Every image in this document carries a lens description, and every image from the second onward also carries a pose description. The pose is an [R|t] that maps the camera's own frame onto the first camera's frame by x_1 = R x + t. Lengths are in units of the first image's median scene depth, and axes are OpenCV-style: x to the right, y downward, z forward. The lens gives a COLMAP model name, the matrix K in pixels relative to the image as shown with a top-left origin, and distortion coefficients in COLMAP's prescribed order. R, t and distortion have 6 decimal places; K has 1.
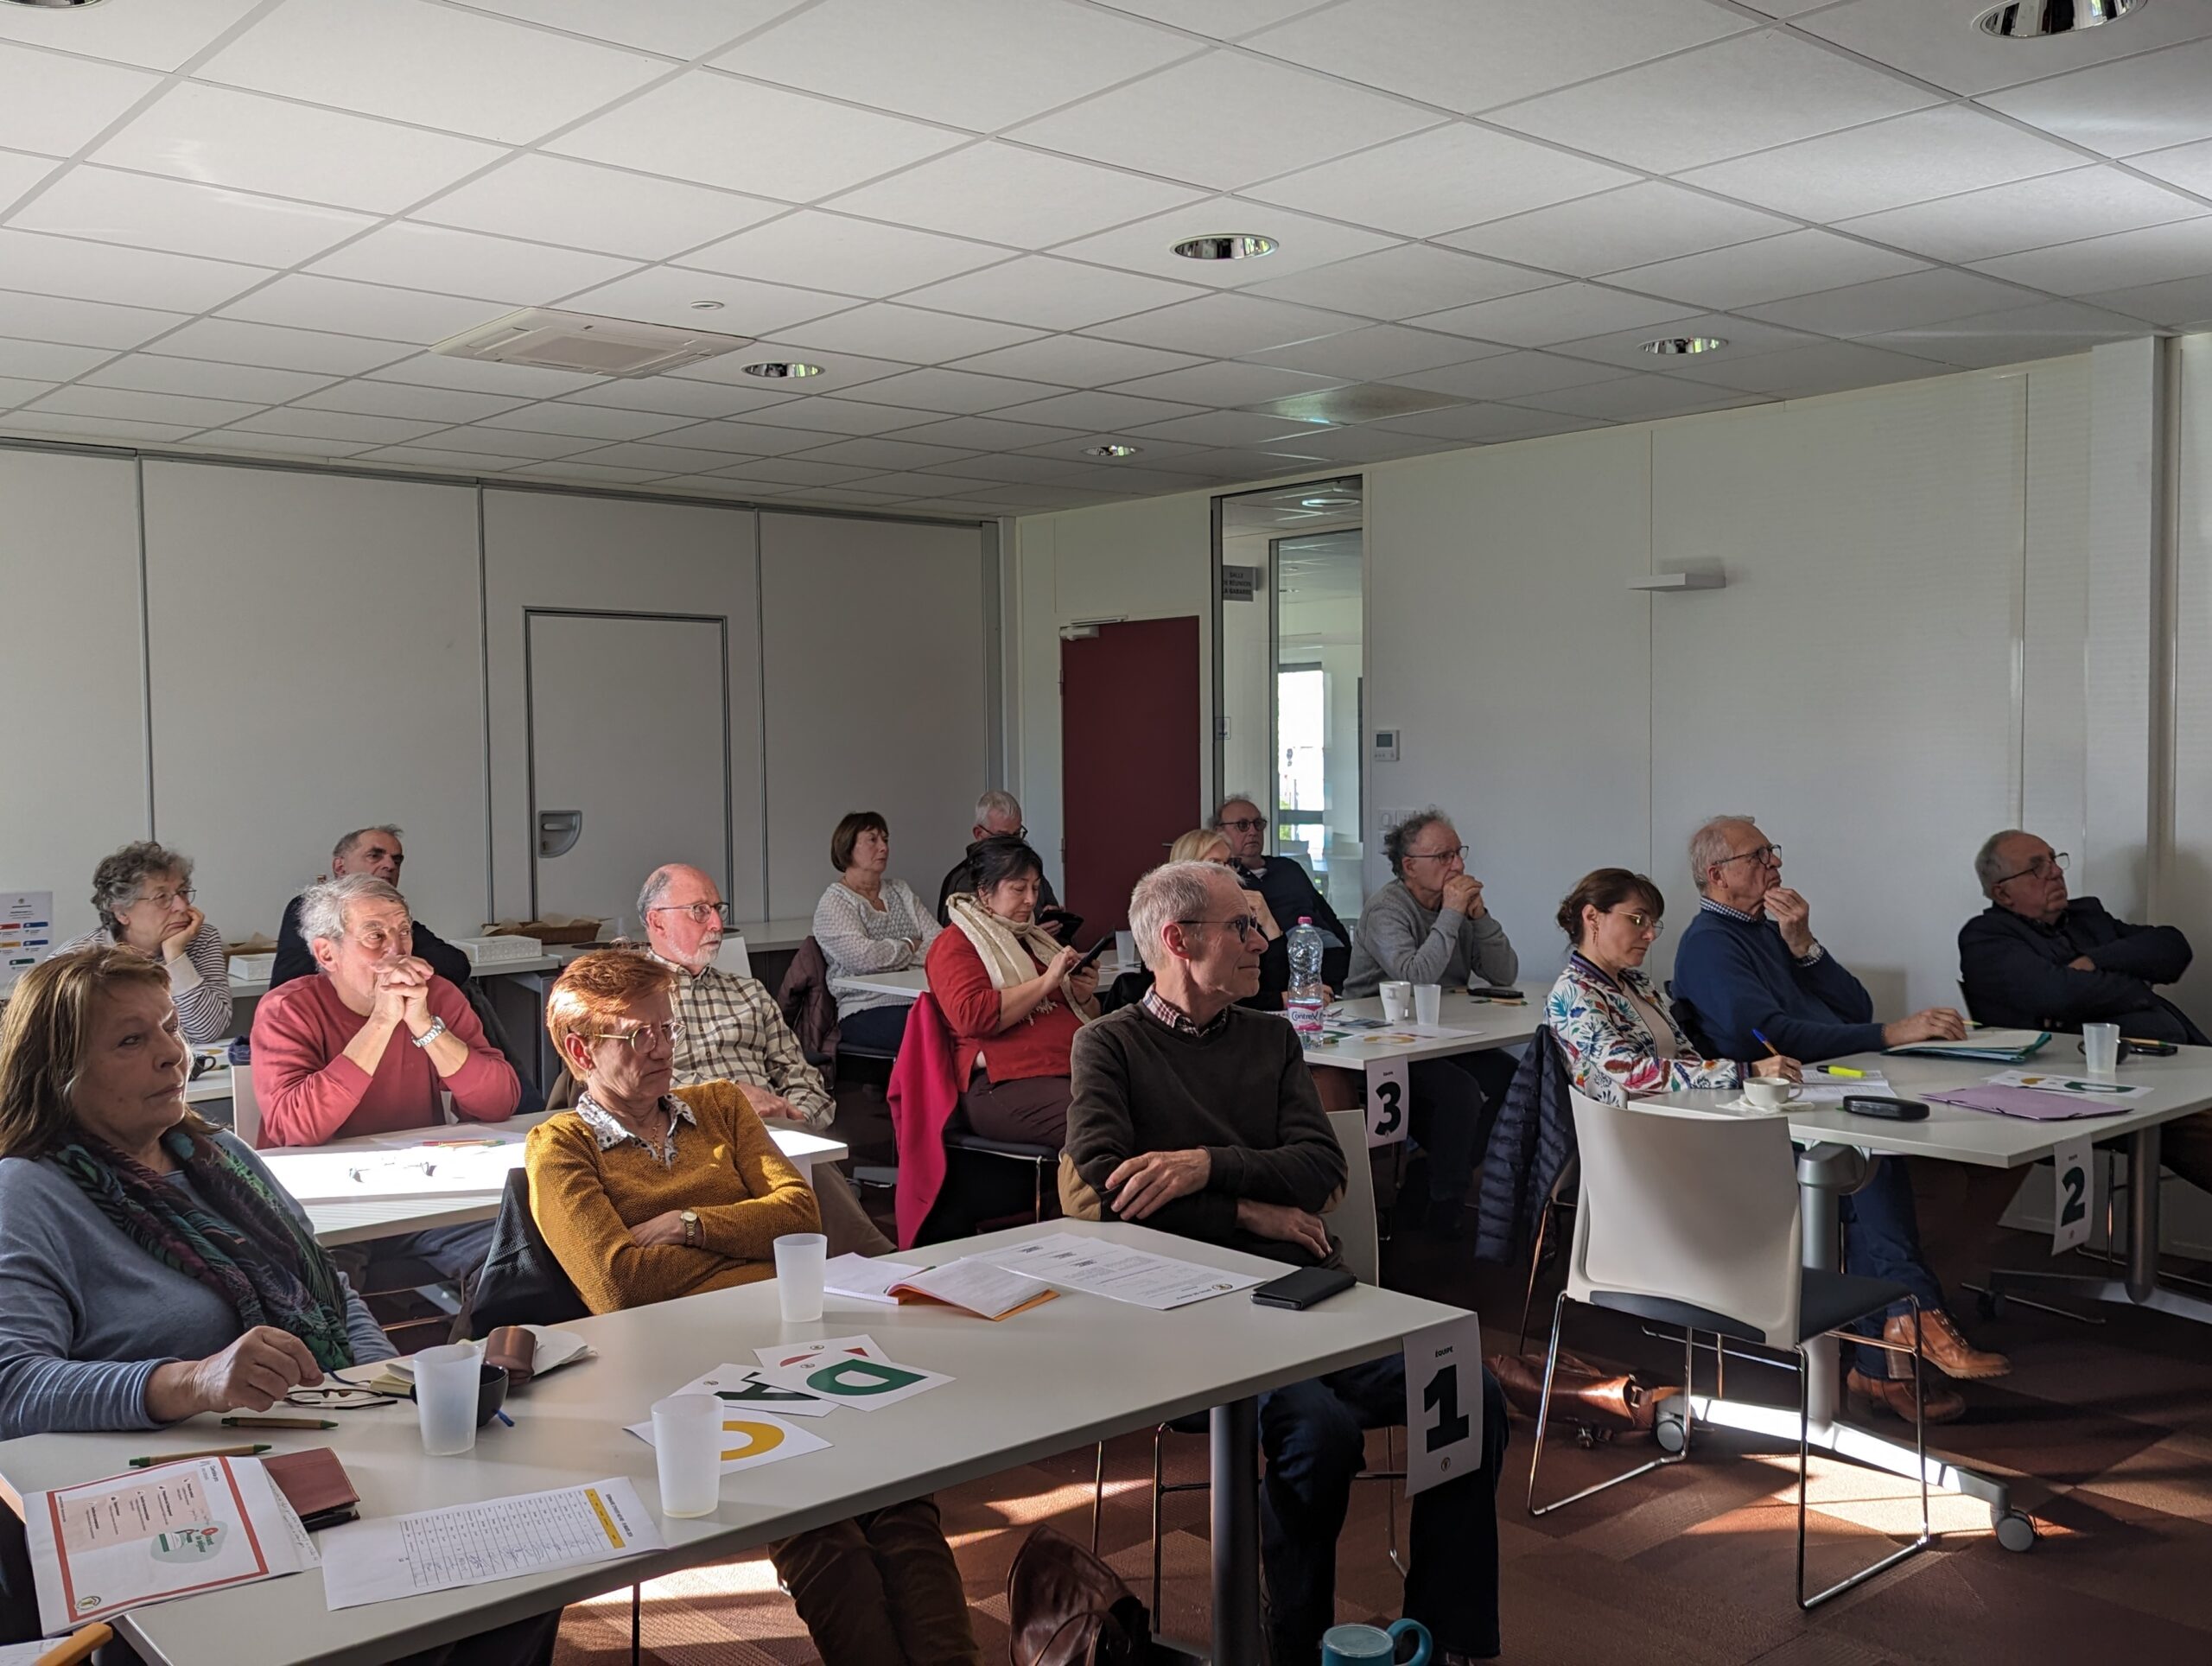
lens RADIAL K [[2013.1, 0, 1106.0], [0, 2013.1, 833.0], [0, 0, 1]] dist [0.095110, -0.104640]
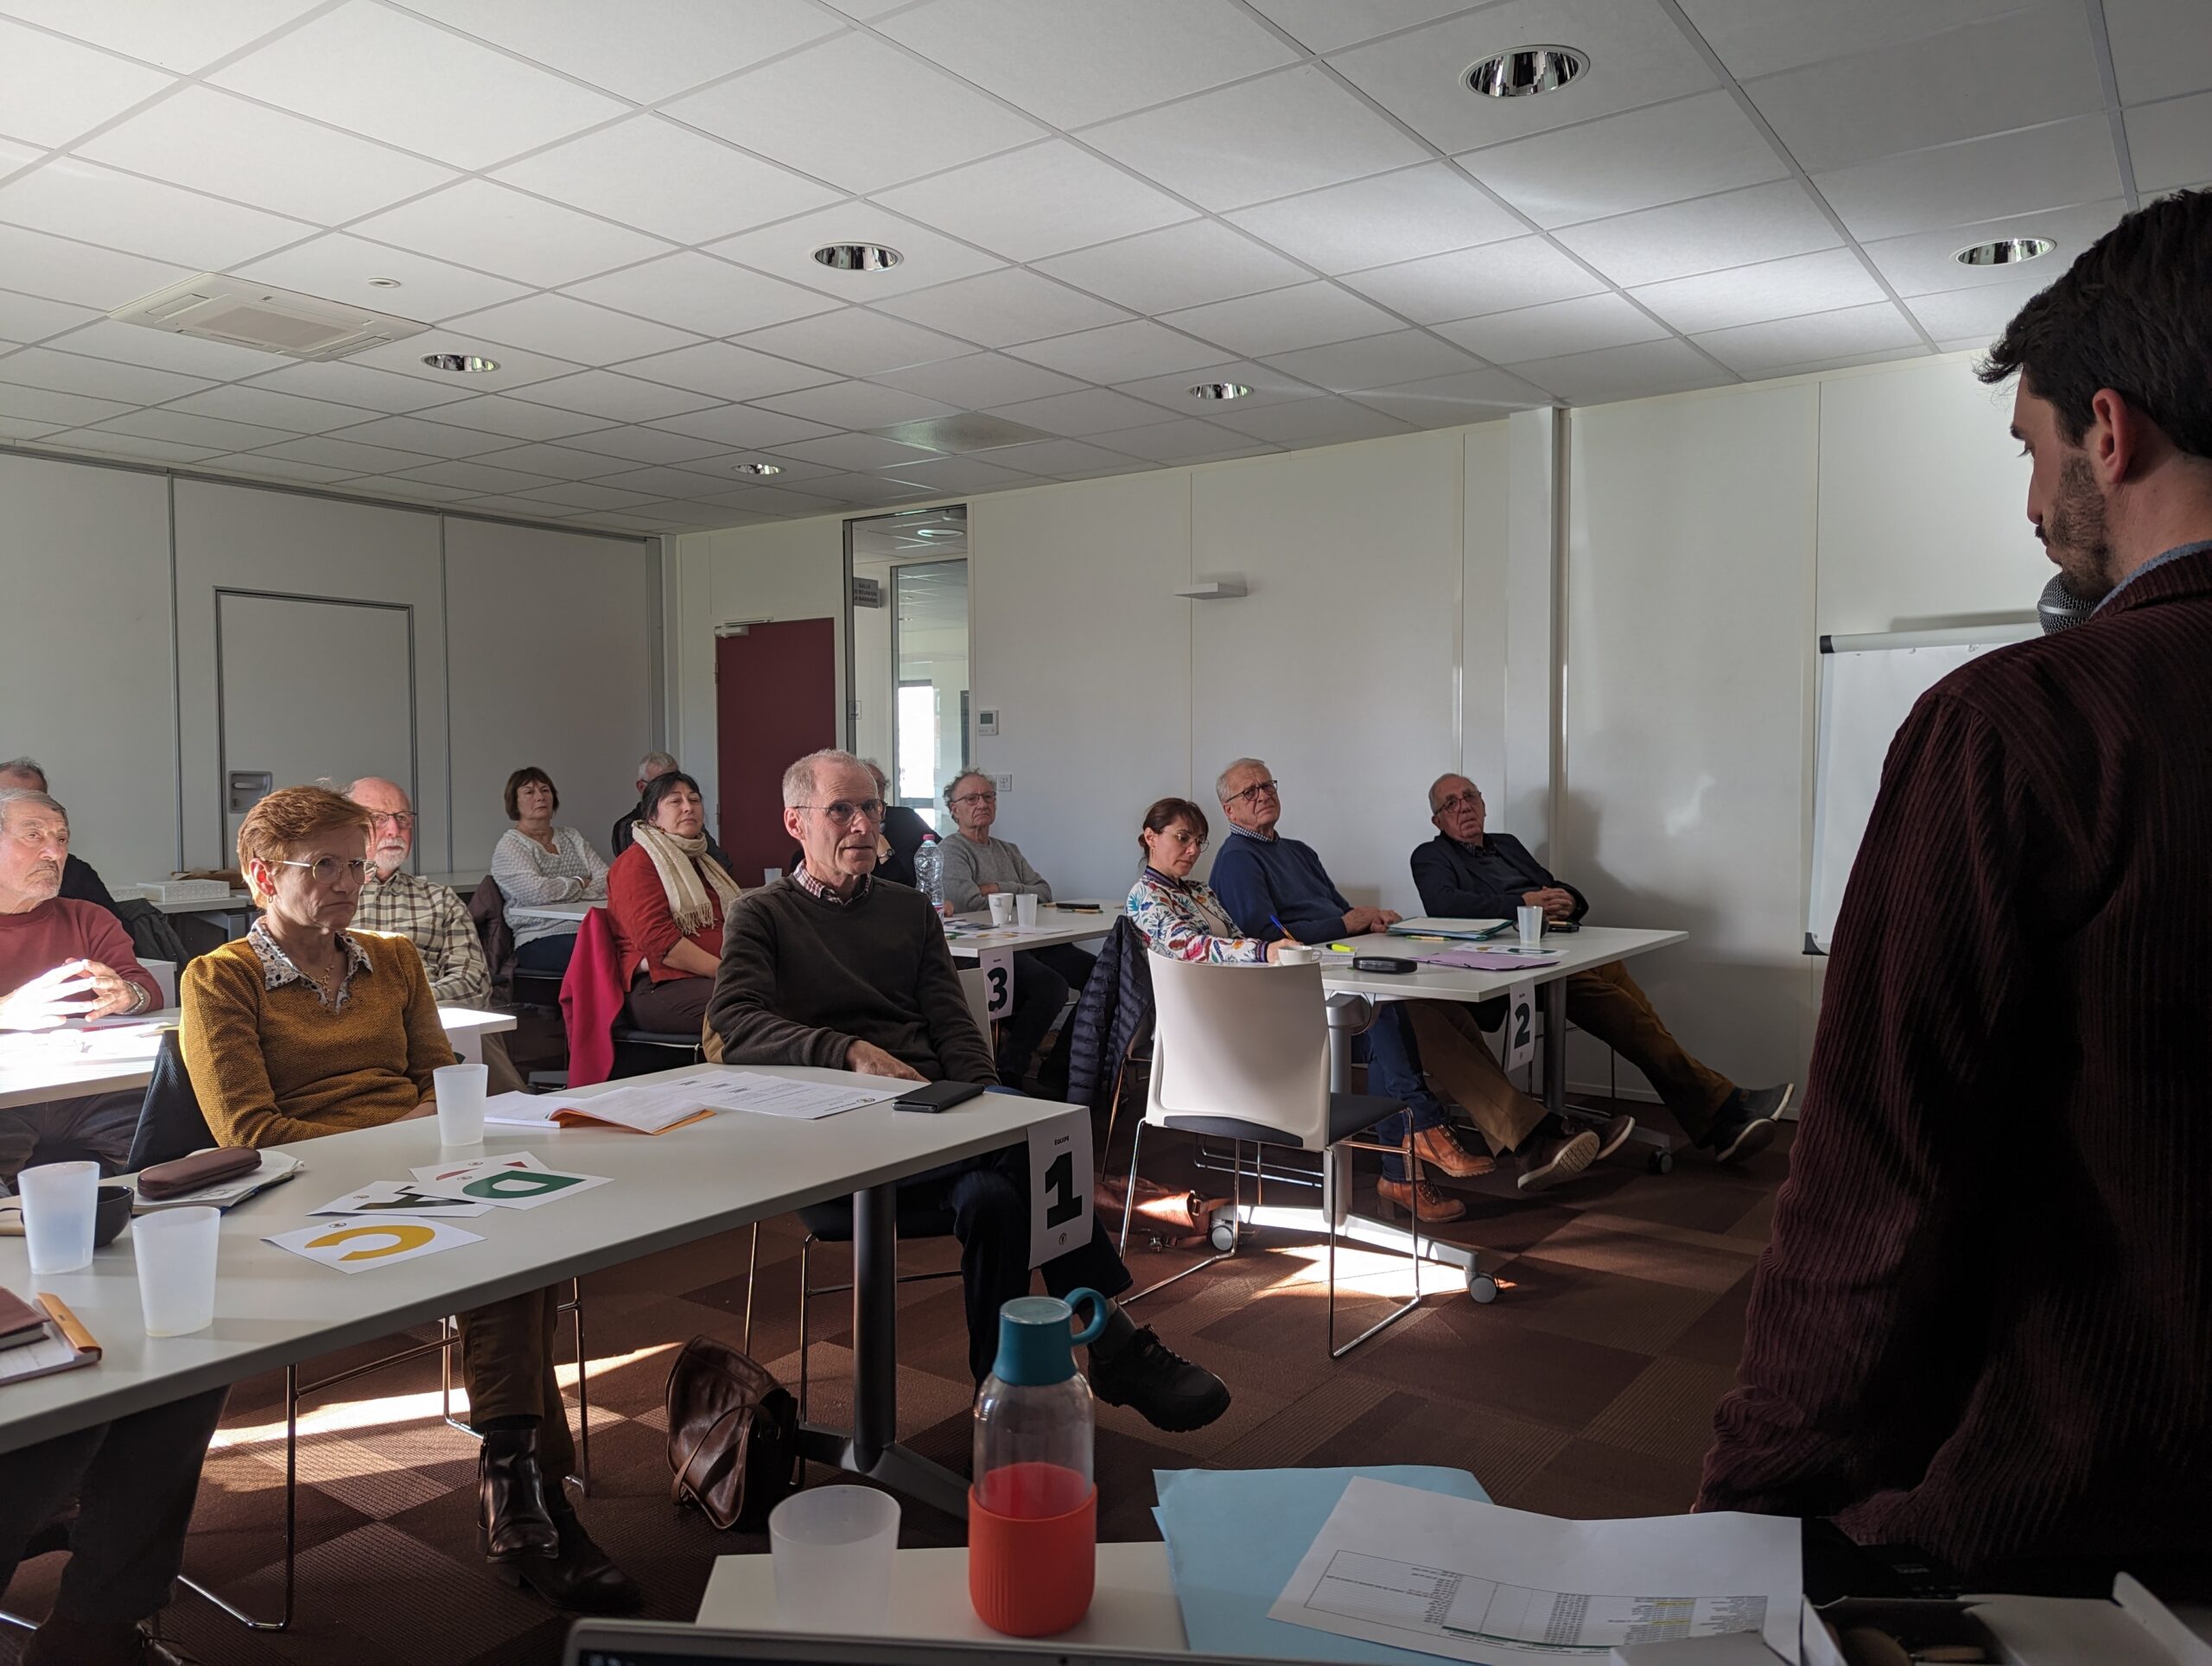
lens RADIAL K [[1542.9, 0, 1106.0], [0, 1542.9, 833.0], [0, 0, 1]] dist [0.063914, -0.046376]
pose [[0.974934, -0.000715, 0.222494, -0.002631], [0.003972, 0.999891, -0.014189, 0.060203], [-0.222459, 0.014717, 0.974831, 0.087666]]
